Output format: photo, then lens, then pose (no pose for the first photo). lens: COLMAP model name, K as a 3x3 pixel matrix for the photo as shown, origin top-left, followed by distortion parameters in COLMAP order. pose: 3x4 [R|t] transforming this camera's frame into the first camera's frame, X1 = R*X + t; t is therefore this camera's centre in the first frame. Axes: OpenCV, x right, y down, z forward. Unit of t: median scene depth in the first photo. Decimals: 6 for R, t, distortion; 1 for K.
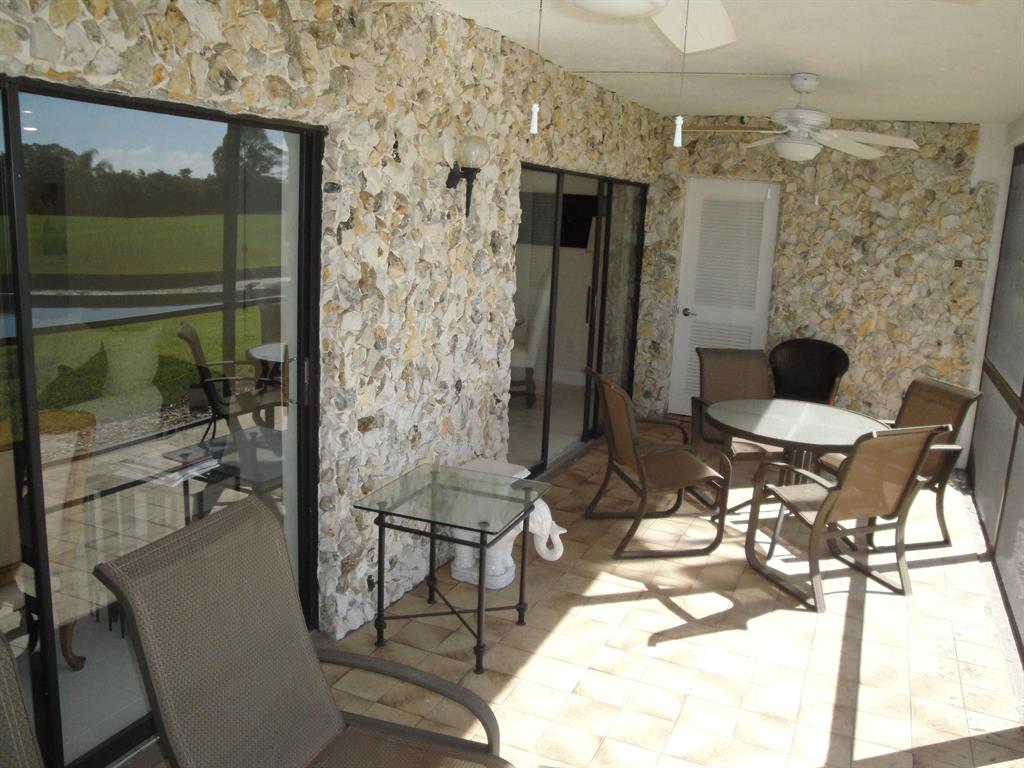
lens RADIAL K [[850.6, 0, 517.3], [0, 850.6, 380.0], [0, 0, 1]] dist [-0.155175, 0.138592]
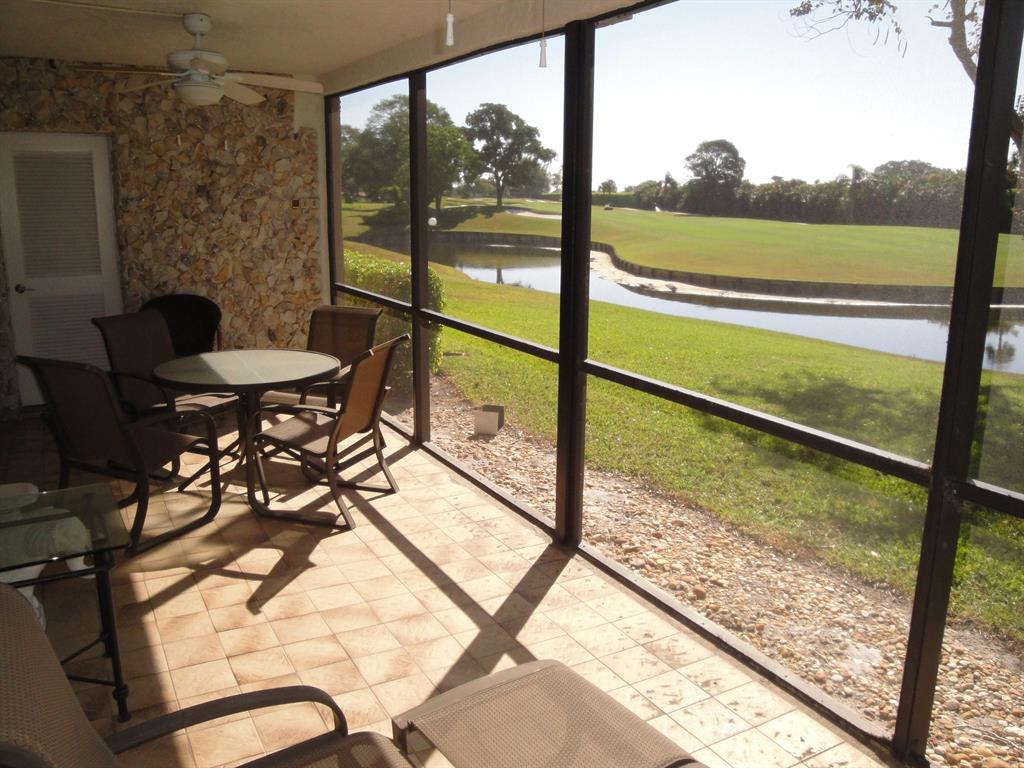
lens RADIAL K [[850.6, 0, 519.7], [0, 850.6, 386.4], [0, 0, 1]] dist [-0.155175, 0.138592]
pose [[0.600897, -0.223942, 0.767315, -0.185140], [0.182690, 0.973020, 0.140909, -0.007765], [-0.778169, 0.055509, 0.625597, 0.087581]]
